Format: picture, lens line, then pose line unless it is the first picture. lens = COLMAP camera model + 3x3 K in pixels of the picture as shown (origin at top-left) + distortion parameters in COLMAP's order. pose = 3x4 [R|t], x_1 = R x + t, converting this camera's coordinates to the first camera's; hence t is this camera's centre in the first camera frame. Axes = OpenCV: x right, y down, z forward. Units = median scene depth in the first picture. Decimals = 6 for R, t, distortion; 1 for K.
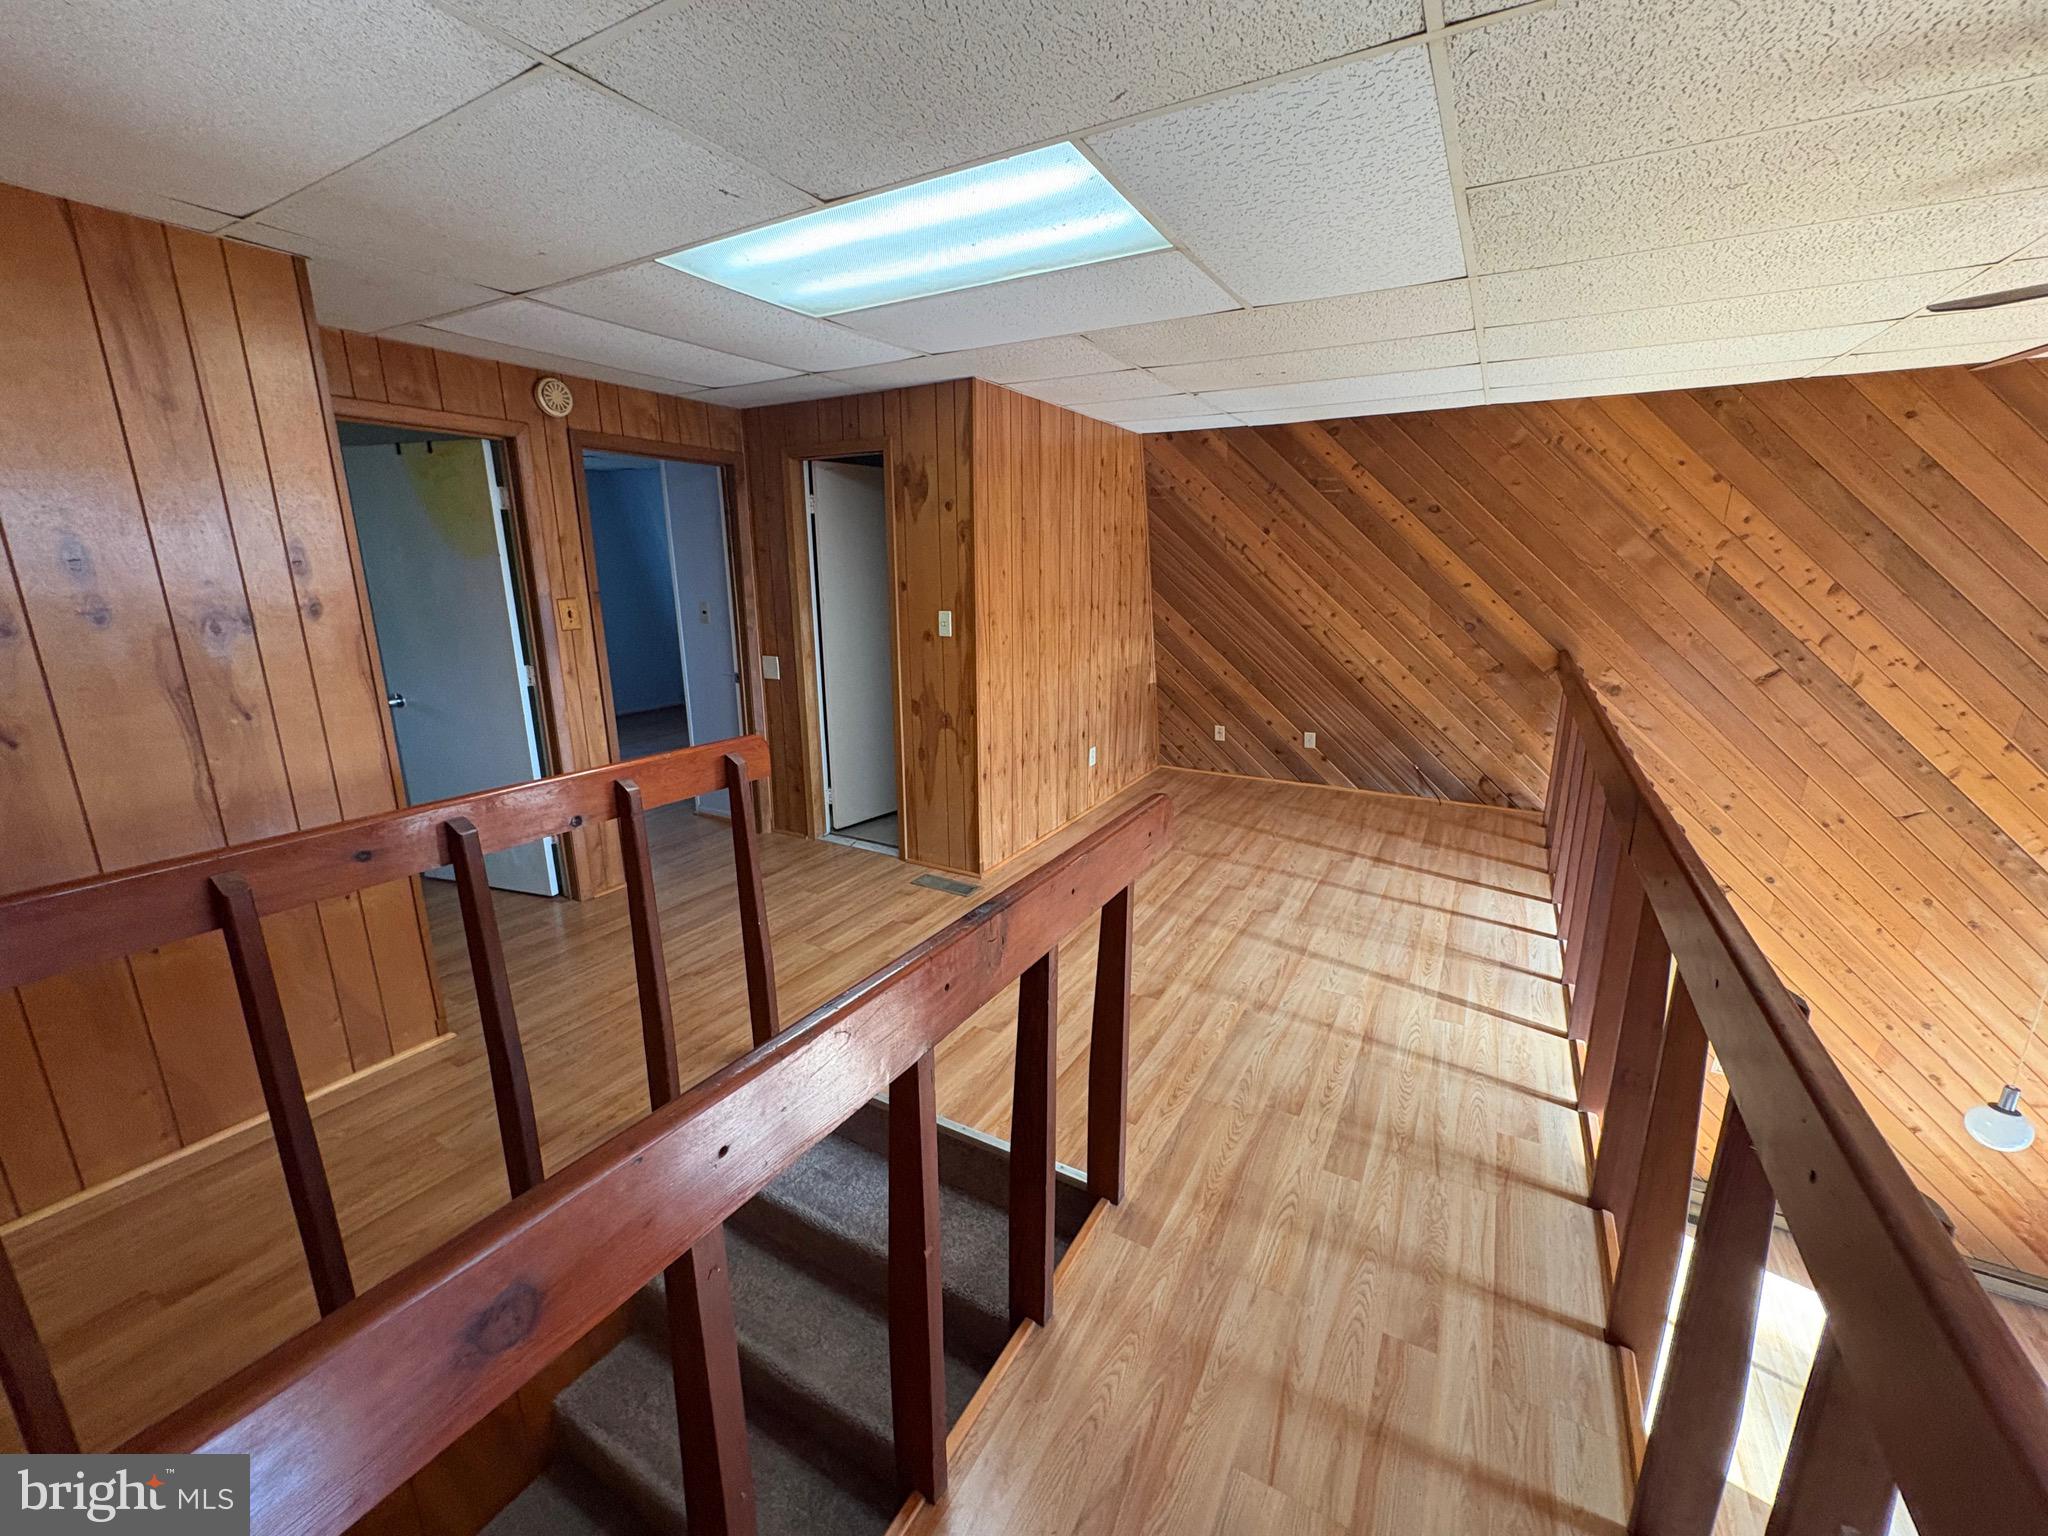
lens RADIAL K [[817.2, 0, 1018.7], [0, 817.2, 767.0], [0, 0, 1]] dist [-0.000826, -0.000386]
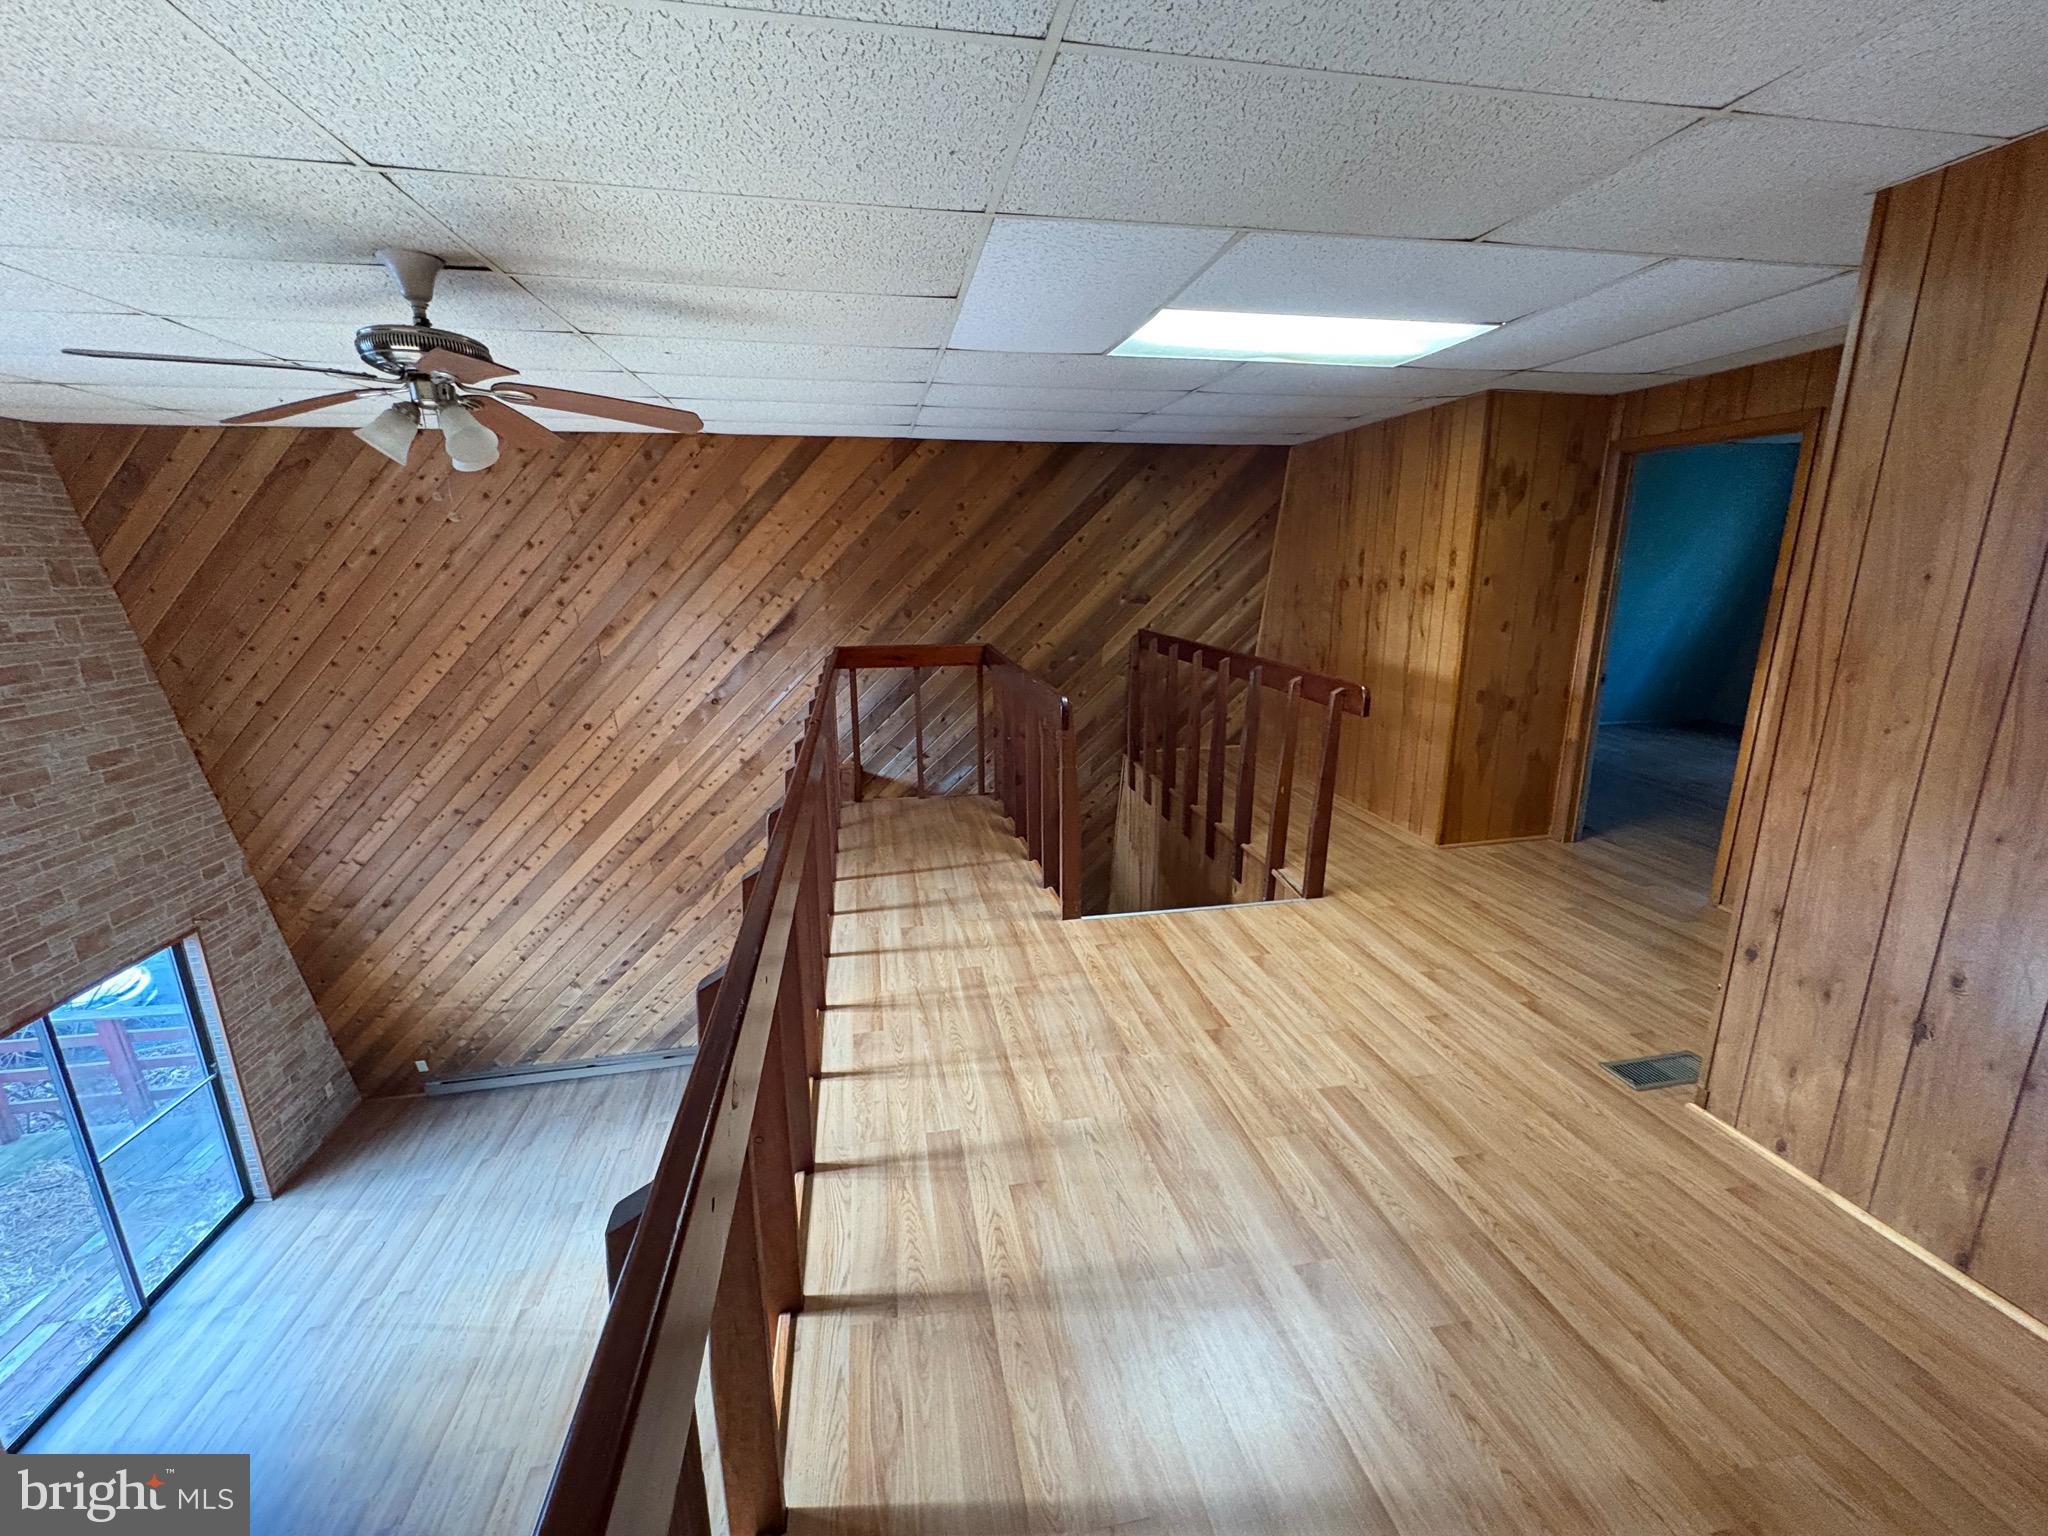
lens RADIAL K [[817.2, 0, 1019.6], [0, 817.2, 764.9], [0, 0, 1]] dist [-0.000826, -0.000386]
pose [[-0.756300, 0.166707, -0.632628, 1.188325], [-0.144061, 0.900817, 0.409603, -0.464980], [0.638166, 0.400920, -0.657272, 1.850094]]
